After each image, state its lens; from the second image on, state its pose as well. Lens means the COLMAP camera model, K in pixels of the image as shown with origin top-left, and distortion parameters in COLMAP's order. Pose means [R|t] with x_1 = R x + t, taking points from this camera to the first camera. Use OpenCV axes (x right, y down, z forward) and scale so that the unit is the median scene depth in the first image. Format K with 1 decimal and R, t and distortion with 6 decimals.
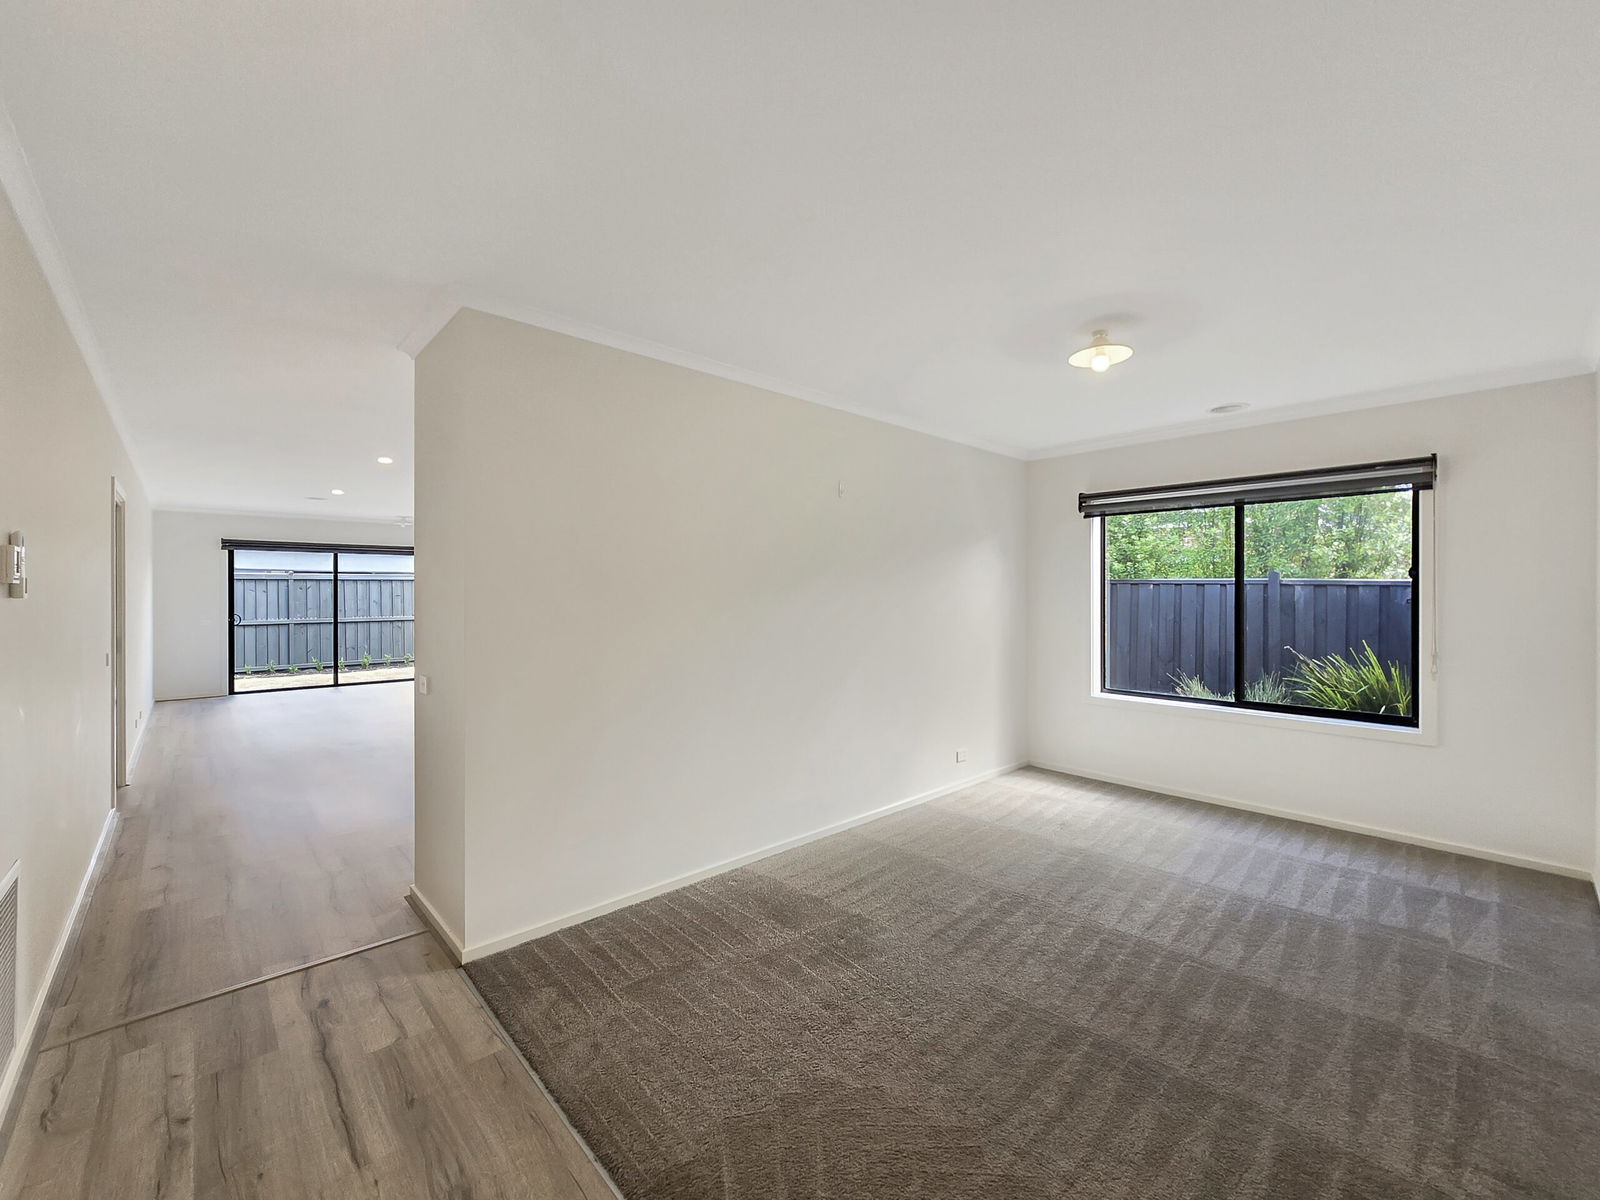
lens RADIAL K [[663.8, 0, 832.1], [0, 663.8, 593.9], [0, 0, 1]] dist [-0.002966, 0.000330]
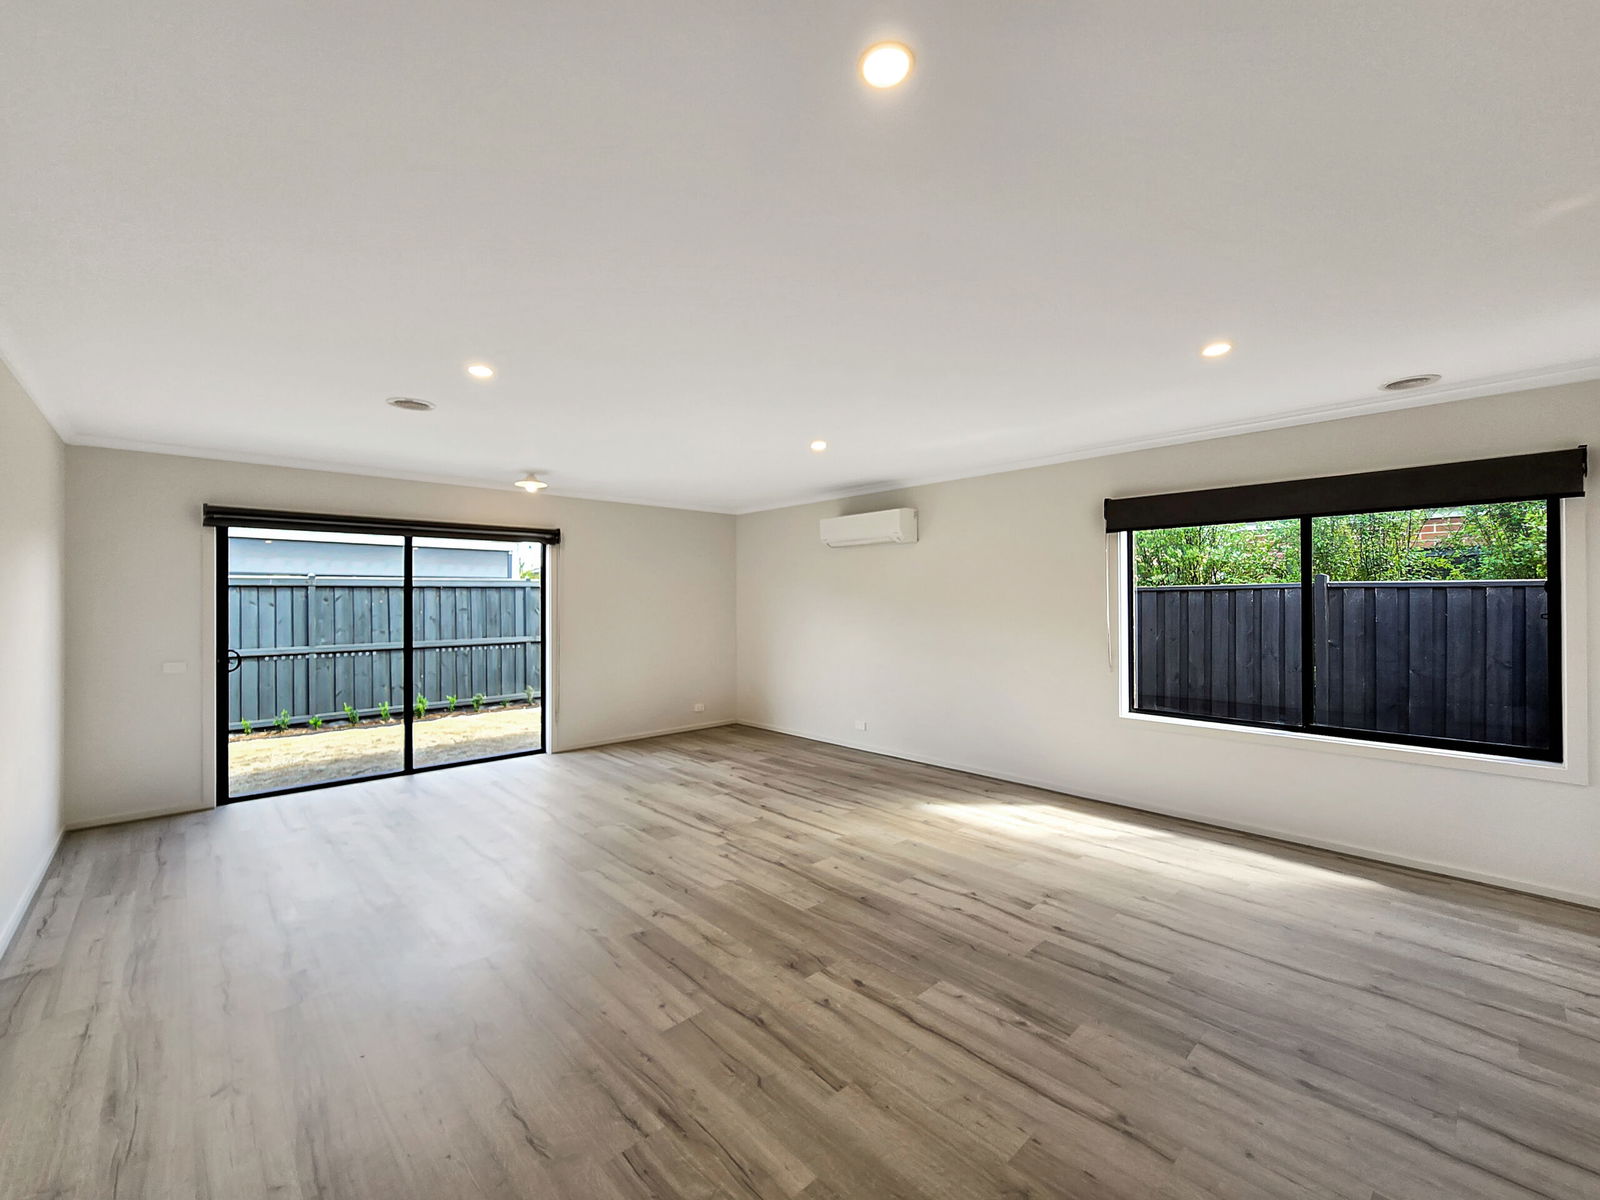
lens RADIAL K [[663.8, 0, 827.8], [0, 663.8, 603.7], [0, 0, 1]] dist [-0.002966, 0.000330]
pose [[0.999973, -0.002447, 0.006996, -0.307888], [0.002437, 0.999996, 0.001480, -0.004490], [-0.006999, -0.001463, 0.999974, 0.337327]]
